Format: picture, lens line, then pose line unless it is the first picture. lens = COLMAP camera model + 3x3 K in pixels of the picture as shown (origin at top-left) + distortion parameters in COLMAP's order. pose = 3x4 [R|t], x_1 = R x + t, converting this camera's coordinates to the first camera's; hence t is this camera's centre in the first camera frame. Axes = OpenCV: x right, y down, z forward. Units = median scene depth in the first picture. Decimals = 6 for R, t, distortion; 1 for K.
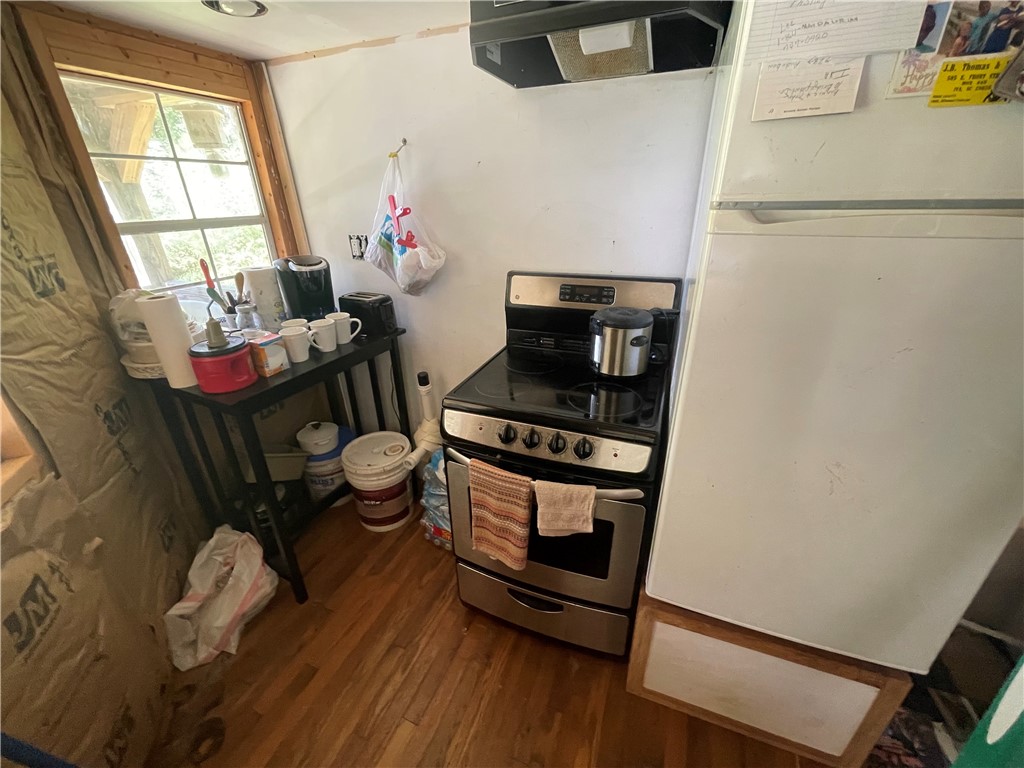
lens RADIAL K [[411.7, 0, 510.0], [0, 411.7, 383.6], [0, 0, 1]] dist [-0.004276, 0.000229]
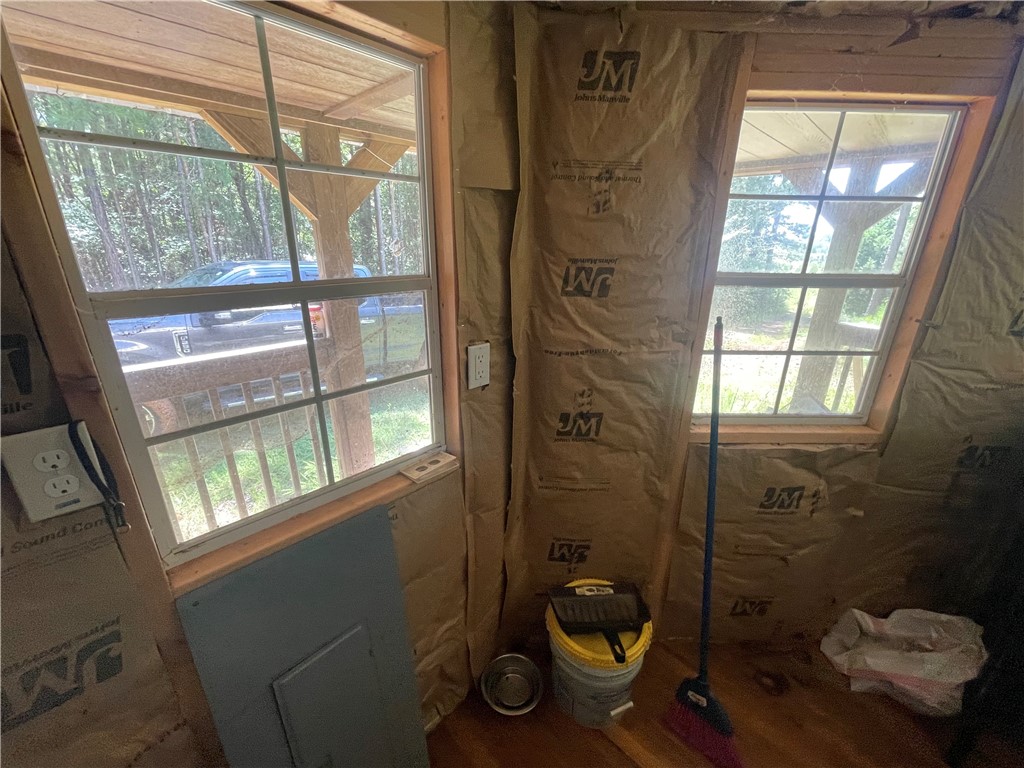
lens RADIAL K [[420.5, 0, 512.0], [0, 420.5, 384.0], [0, 0, 1]] dist [0.001949, -0.000089]
pose [[-0.369910, 0.318445, -0.872788, 0.260521], [-0.397793, 0.794671, 0.458539, -0.063966], [0.839599, 0.516807, -0.167281, 0.092759]]
